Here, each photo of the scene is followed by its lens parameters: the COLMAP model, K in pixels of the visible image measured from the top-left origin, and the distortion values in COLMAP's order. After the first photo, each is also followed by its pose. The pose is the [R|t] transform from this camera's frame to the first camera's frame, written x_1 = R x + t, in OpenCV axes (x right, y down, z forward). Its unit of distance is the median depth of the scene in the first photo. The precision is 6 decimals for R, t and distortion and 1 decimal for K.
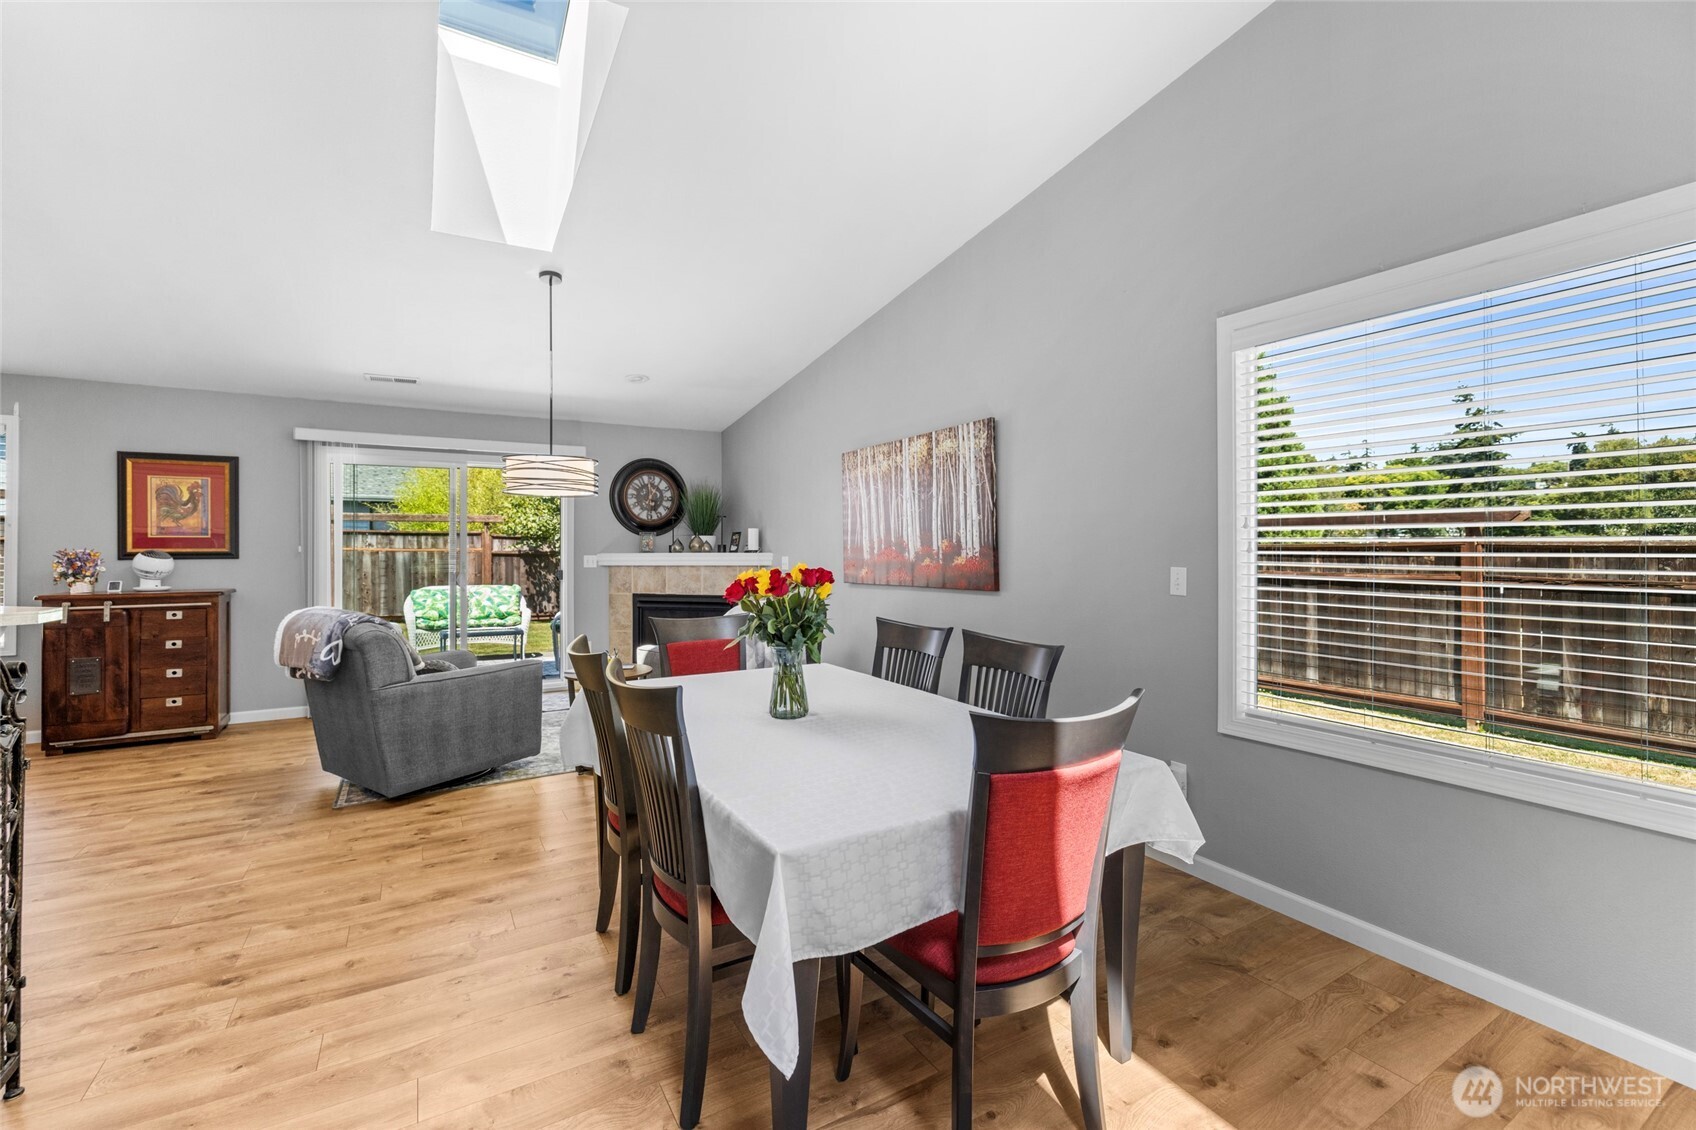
lens RADIAL K [[719.5, 0, 841.8], [0, 719.5, 548.0], [0, 0, 1]] dist [0.002488, -0.001045]
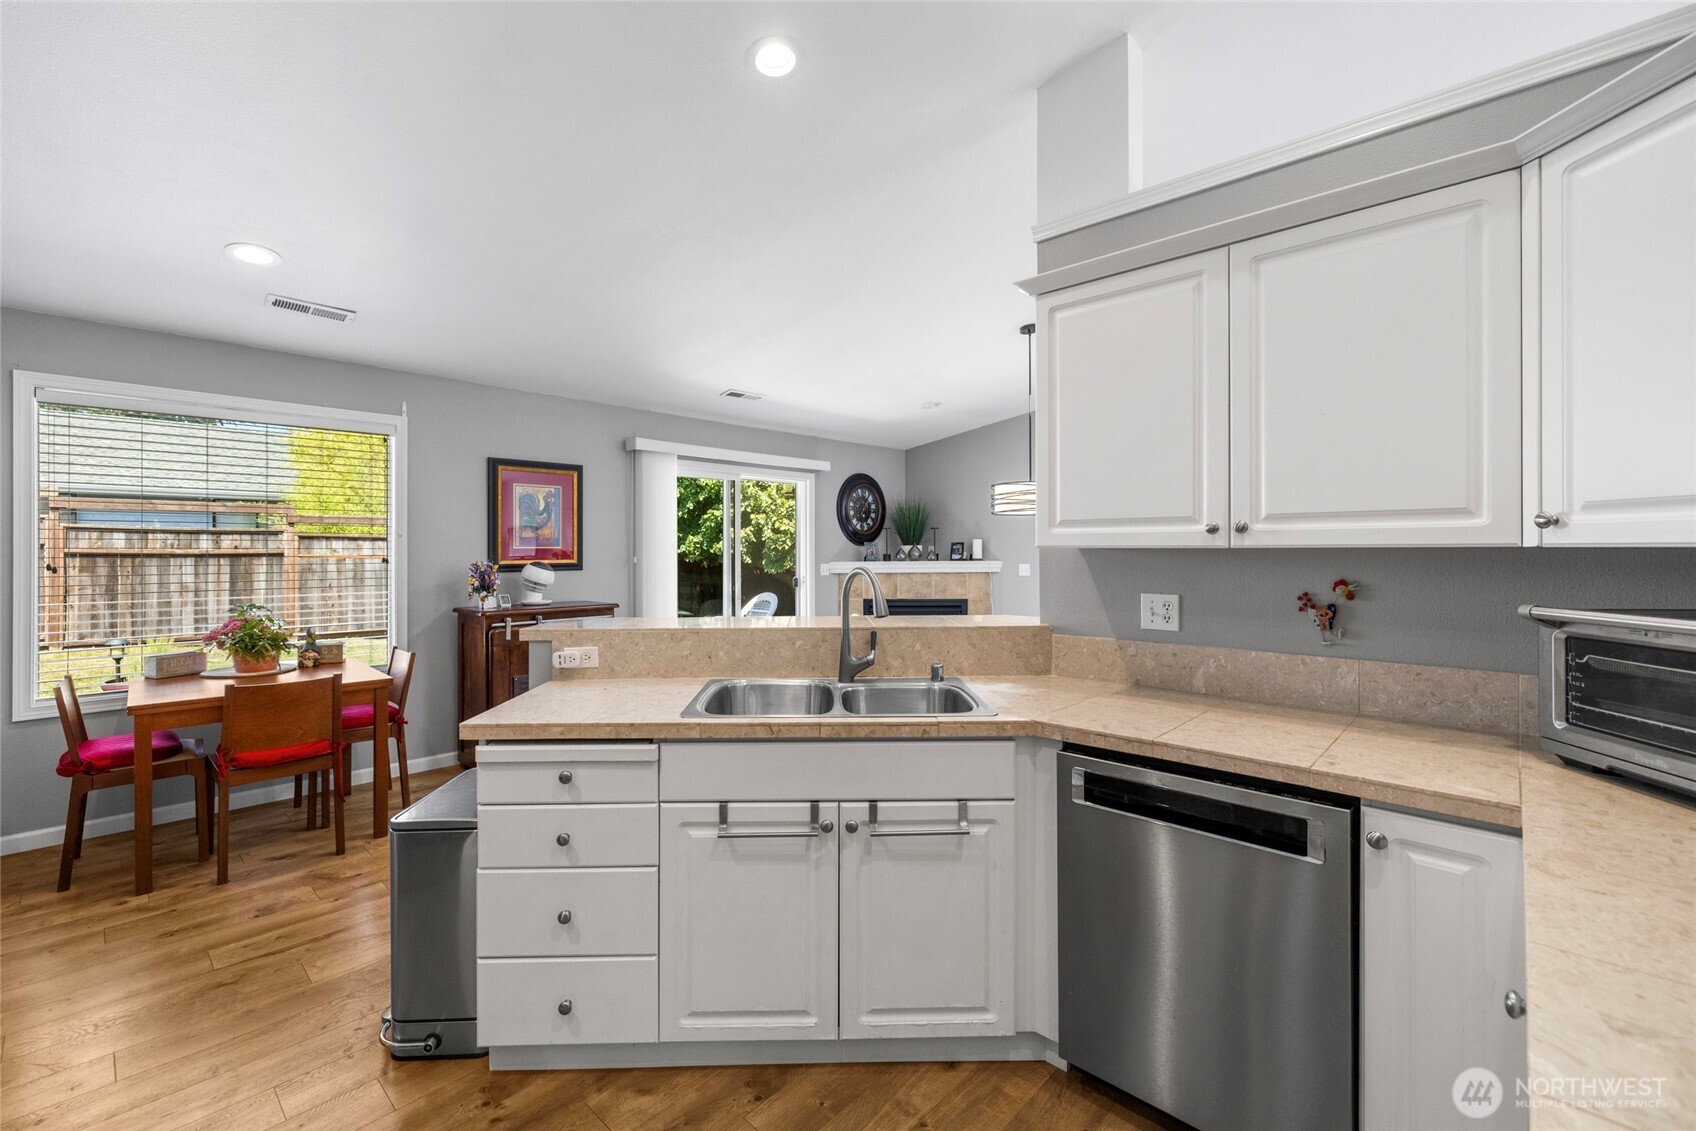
lens RADIAL K [[719.5, 0, 824.3], [0, 719.5, 550.5], [0, 0, 1]] dist [0.002488, -0.001045]
pose [[0.963115, -0.000125, 0.269090, -0.813226], [0.000379, 1.000000, -0.000891, -0.010782], [-0.269090, 0.000960, 0.963115, -0.030277]]
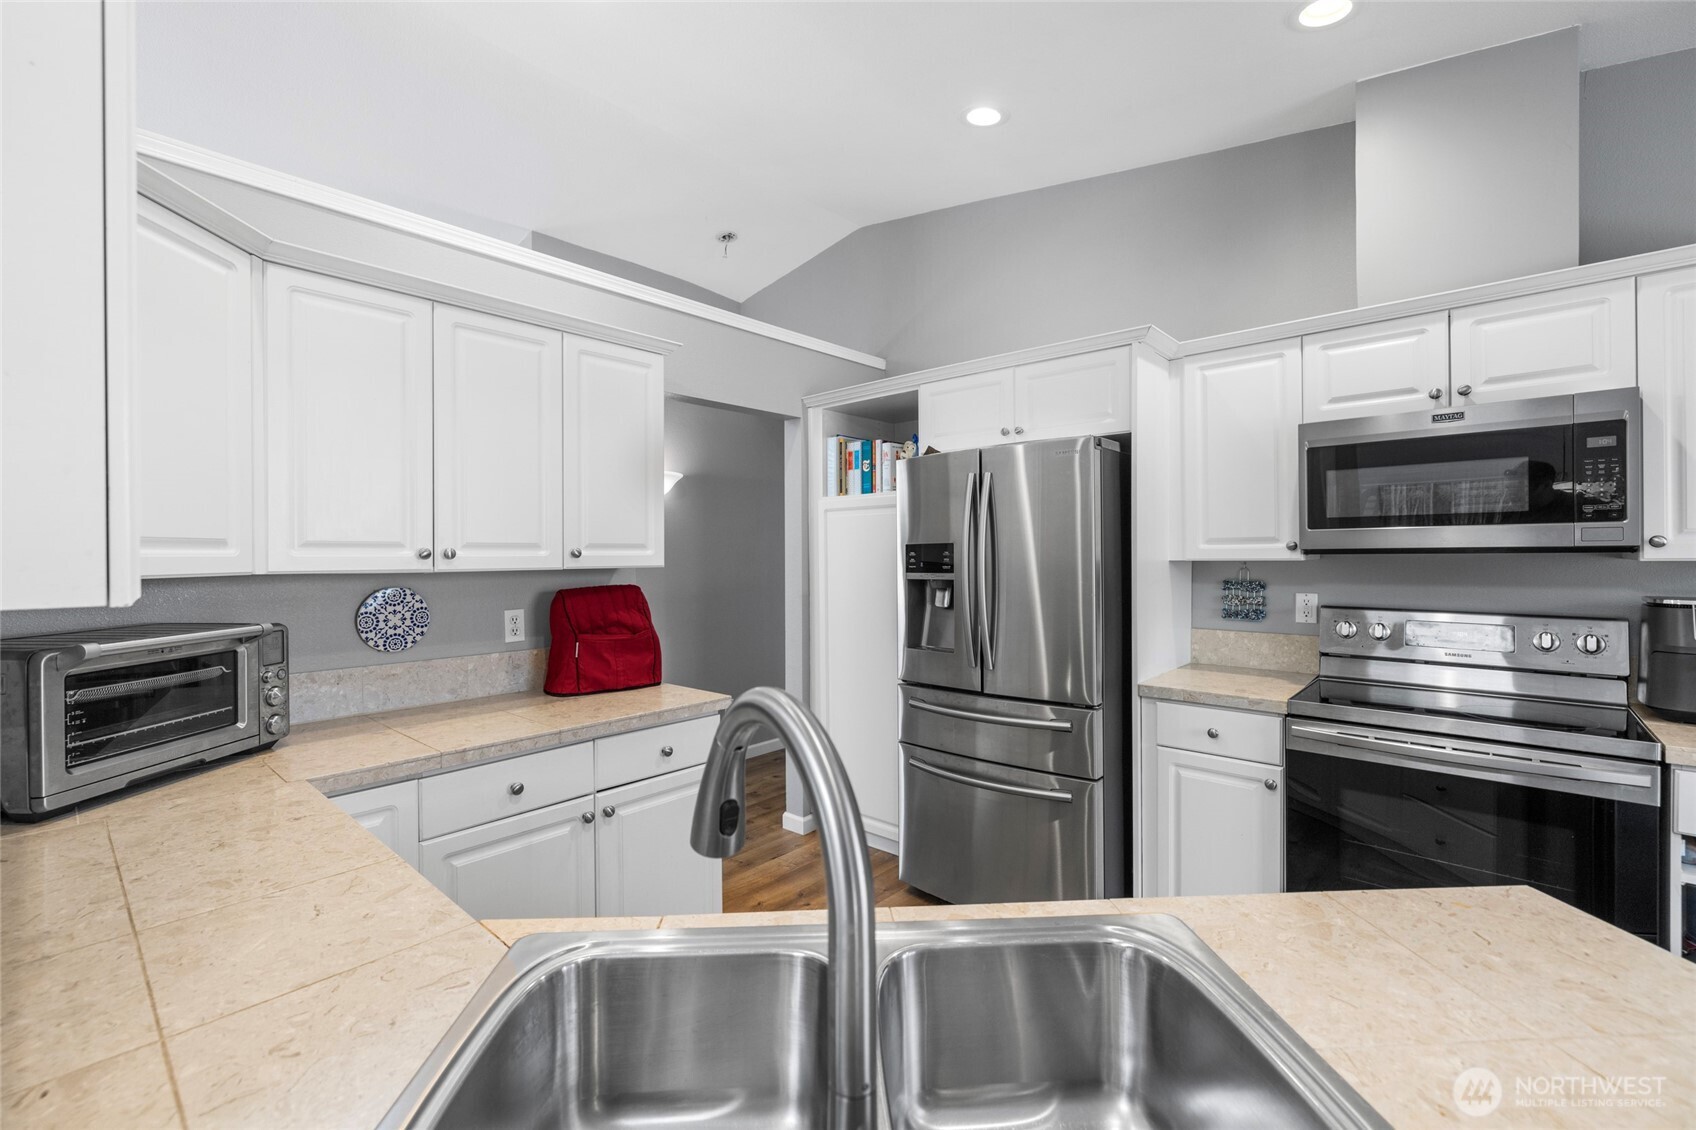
lens RADIAL K [[719.5, 0, 835.0], [0, 719.5, 552.1], [0, 0, 1]] dist [0.002488, -0.001045]
pose [[-0.954401, 0.010404, -0.298346, -0.650832], [0.010527, 0.999944, 0.001193, -0.020218], [0.298341, -0.002002, -0.954457, 0.493615]]
